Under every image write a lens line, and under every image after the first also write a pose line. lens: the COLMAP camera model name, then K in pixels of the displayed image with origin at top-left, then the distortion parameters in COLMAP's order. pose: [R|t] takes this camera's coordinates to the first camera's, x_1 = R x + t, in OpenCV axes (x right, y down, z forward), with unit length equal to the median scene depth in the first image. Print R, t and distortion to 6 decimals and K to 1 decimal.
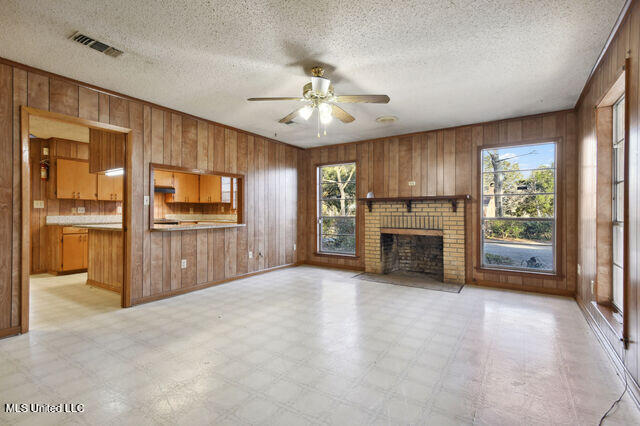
lens RADIAL K [[311.1, 0, 320.0], [0, 311.1, 213.0], [0, 0, 1]] dist [0.000101, -0.000233]
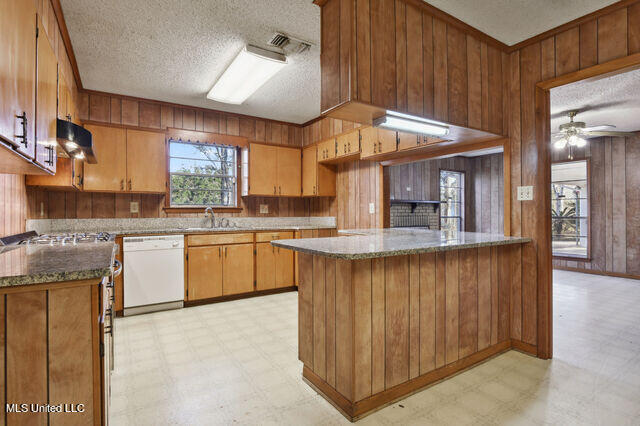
lens RADIAL K [[311.1, 0, 320.0], [0, 311.1, 213.0], [0, 0, 1]] dist [0.000101, -0.000233]
pose [[0.415330, -0.001544, 0.909670, -0.891607], [0.002094, 0.999998, 0.000742, -0.003213], [-0.909668, 0.001596, 0.415332, 0.733993]]
